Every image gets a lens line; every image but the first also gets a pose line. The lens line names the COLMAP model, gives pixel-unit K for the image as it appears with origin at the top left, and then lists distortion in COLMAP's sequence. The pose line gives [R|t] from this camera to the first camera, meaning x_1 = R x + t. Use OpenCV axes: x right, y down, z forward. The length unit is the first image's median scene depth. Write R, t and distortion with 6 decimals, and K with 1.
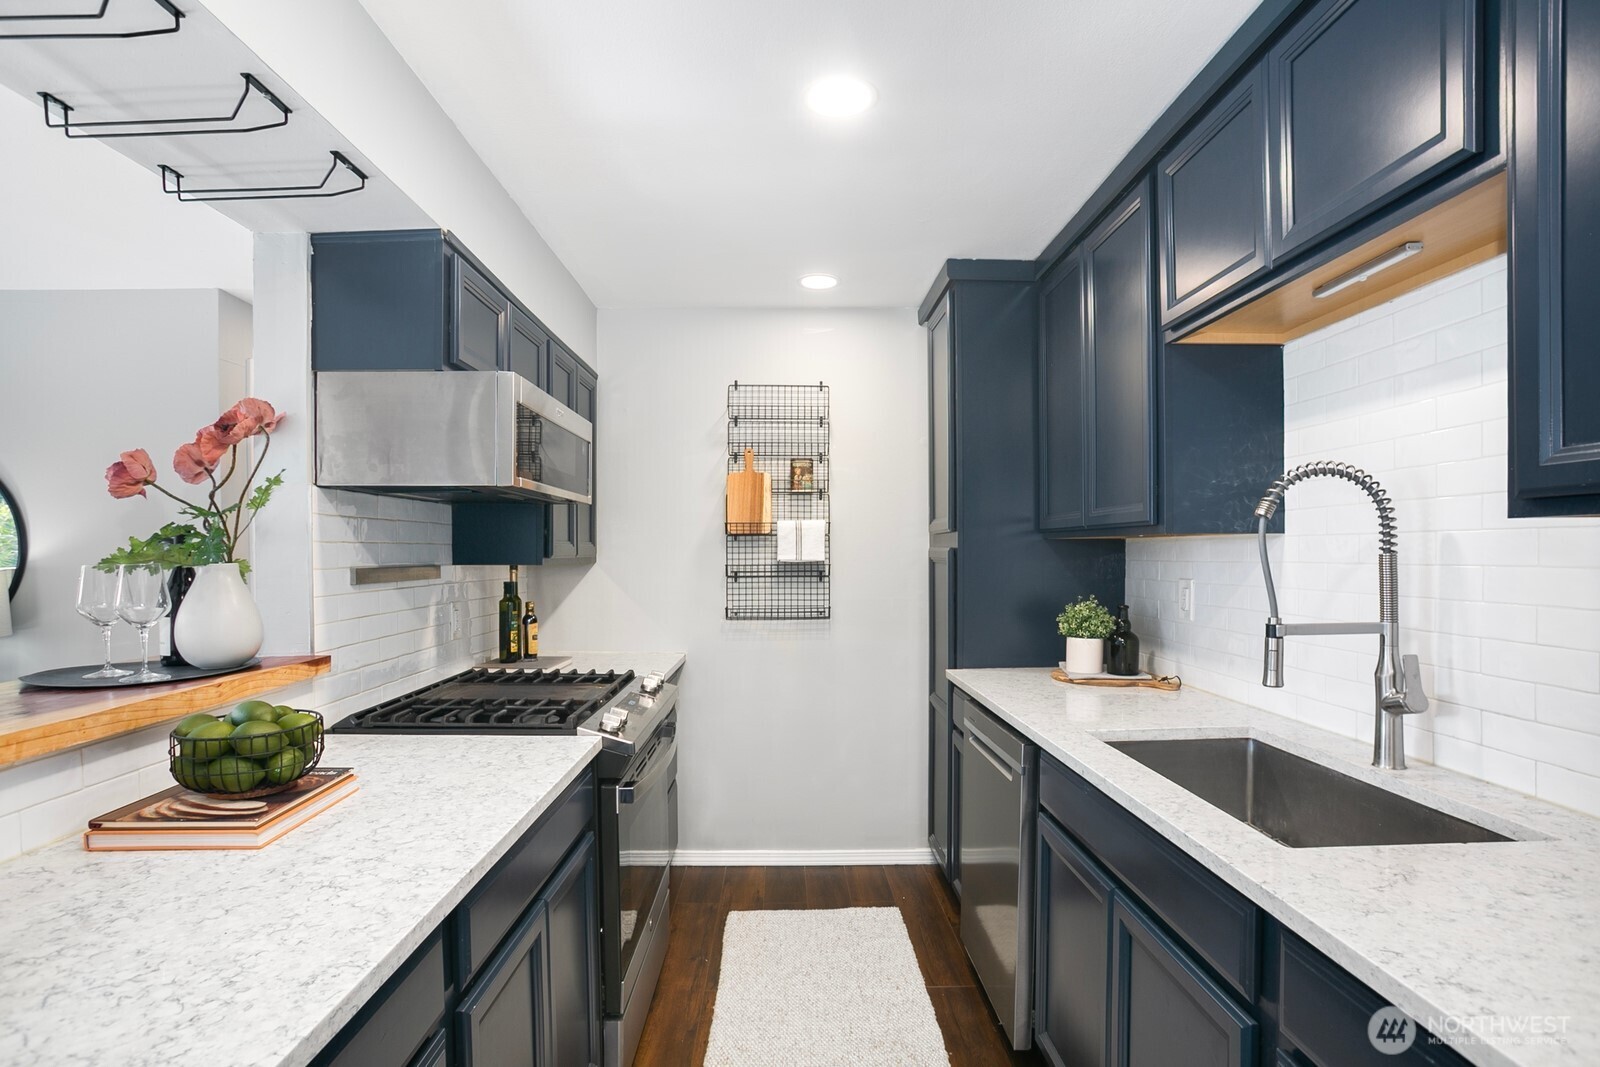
lens RADIAL K [[857.1, 0, 800.1], [0, 857.1, 560.0], [0, 0, 1]] dist [-0.002149, 0.106301]
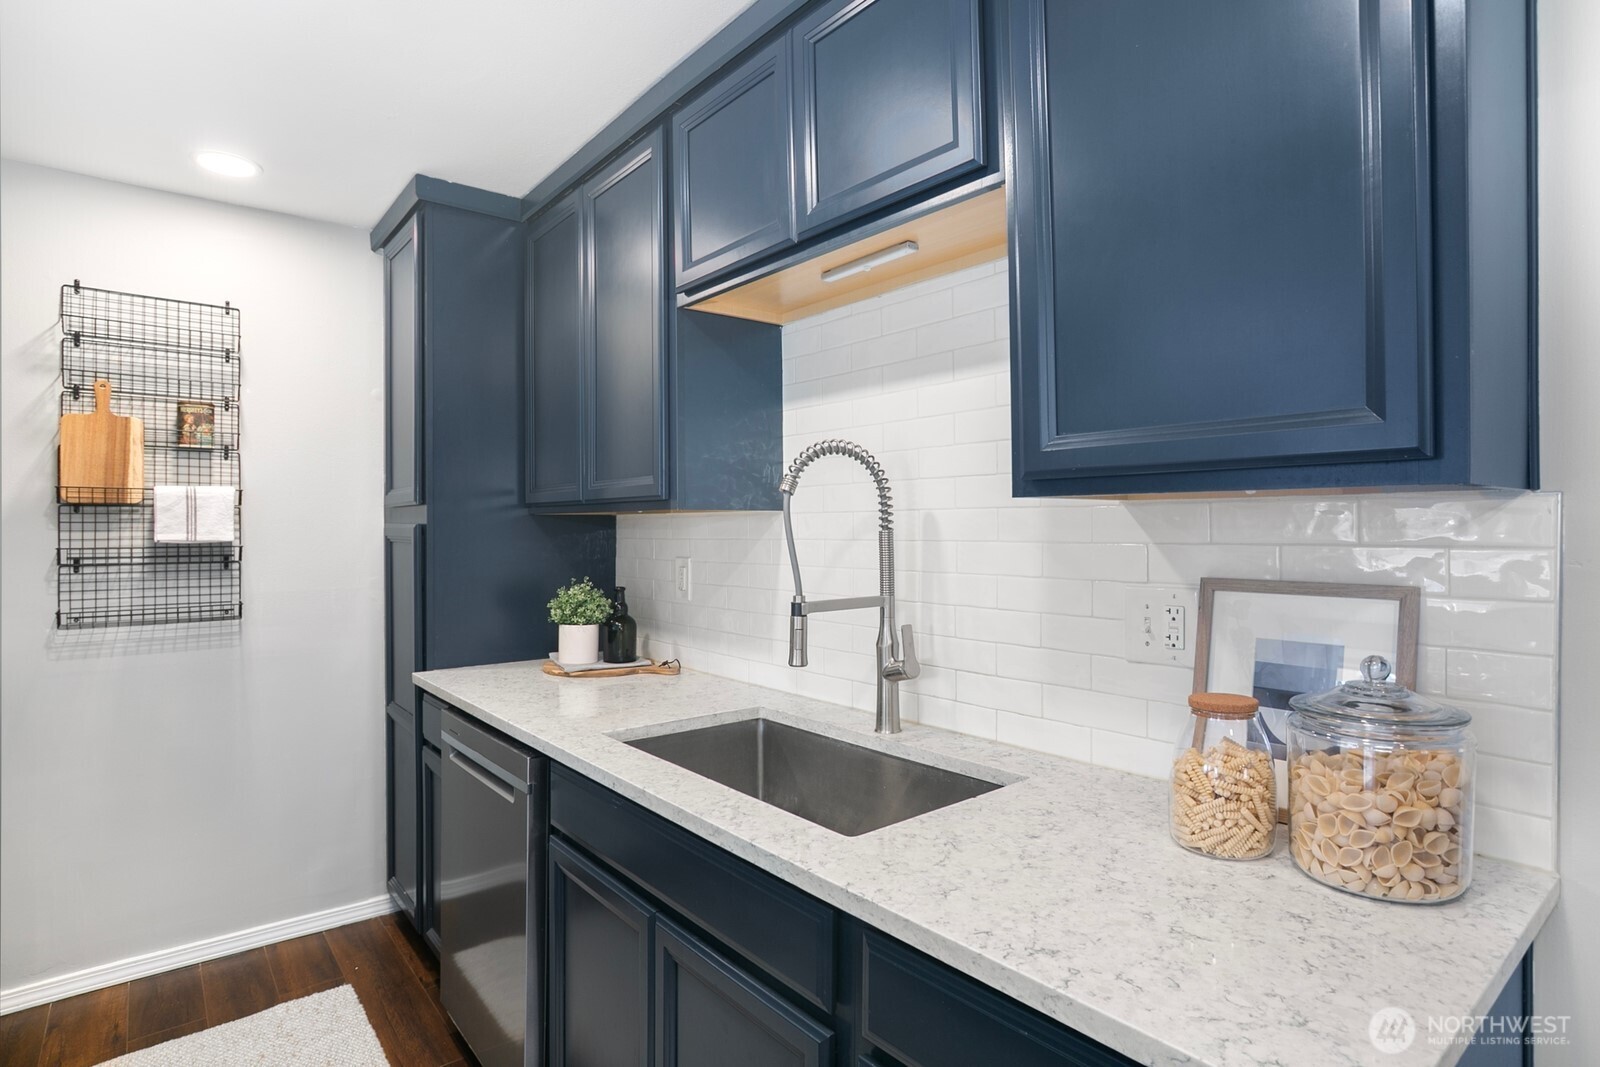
lens RADIAL K [[889.6, 0, 800.4], [0, 889.6, 526.2], [0, 0, 1]] dist [-0.047409, 0.061051]
pose [[0.811585, 0.002491, 0.584228, -0.025823], [0.005757, 0.999908, -0.012262, 0.000156], [-0.584205, 0.013316, 0.811497, 0.115578]]
